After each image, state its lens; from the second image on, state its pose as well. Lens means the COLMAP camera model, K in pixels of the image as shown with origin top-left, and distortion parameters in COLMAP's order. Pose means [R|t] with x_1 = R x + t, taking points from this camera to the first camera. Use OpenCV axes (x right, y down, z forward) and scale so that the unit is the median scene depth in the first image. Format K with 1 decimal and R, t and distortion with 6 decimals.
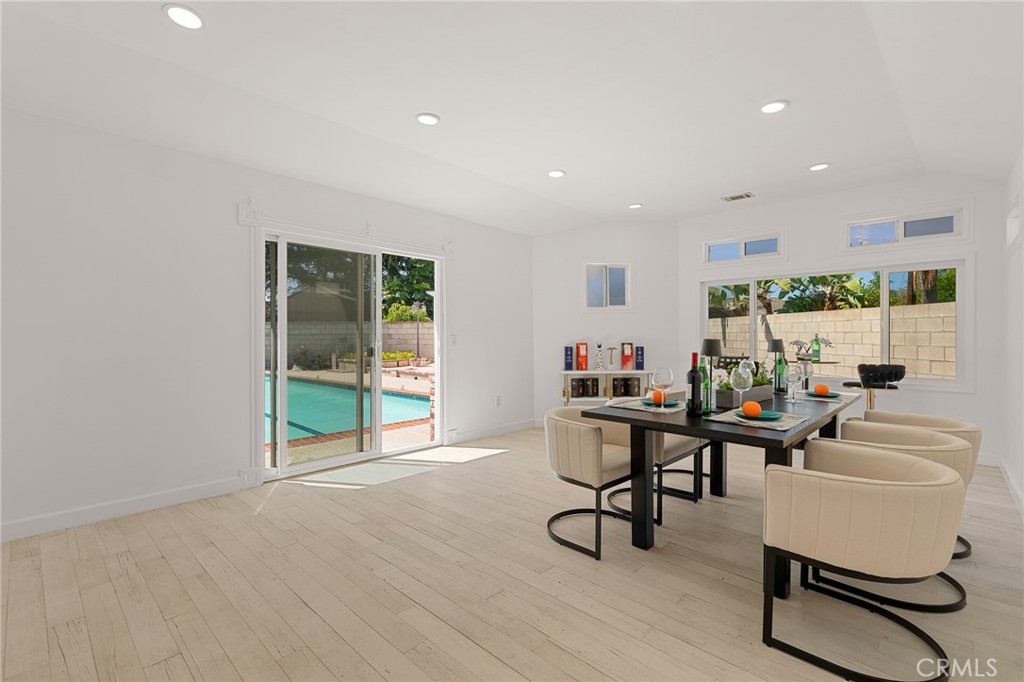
lens RADIAL K [[467.0, 0, 504.7], [0, 467.0, 339.4], [0, 0, 1]] dist [0.009700, 0.000375]
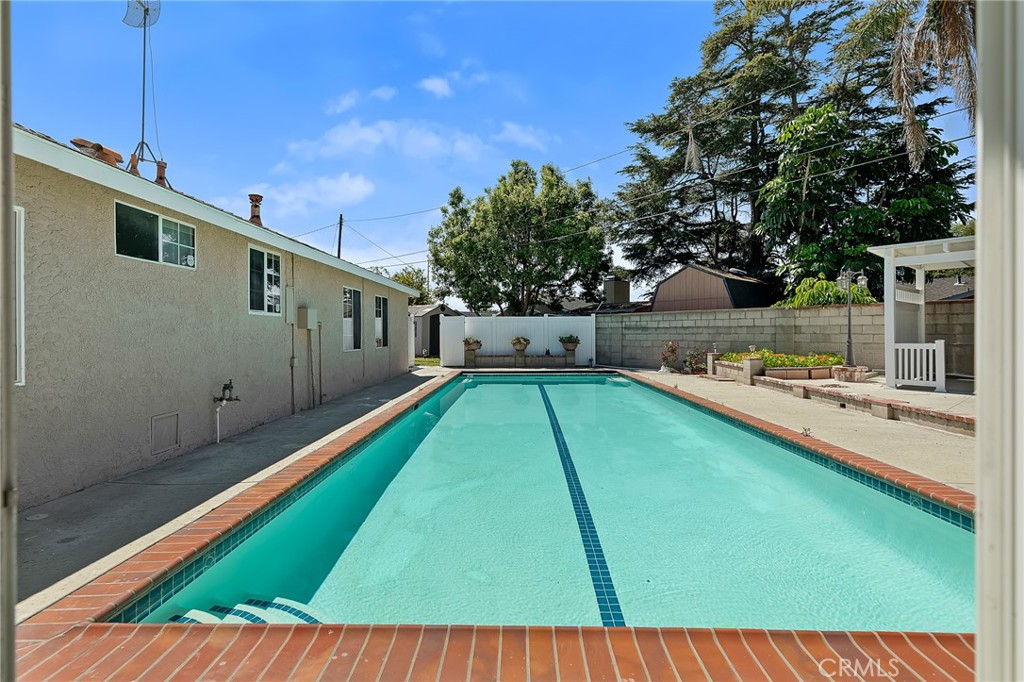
lens RADIAL K [[467.0, 0, 504.0], [0, 467.0, 333.2], [0, 0, 1]] dist [0.009700, 0.000375]
pose [[0.675262, 0.002264, -0.737575, -0.040118], [0.001057, 0.999991, 0.004037, -0.004551], [0.737577, -0.003505, 0.675254, 0.260768]]
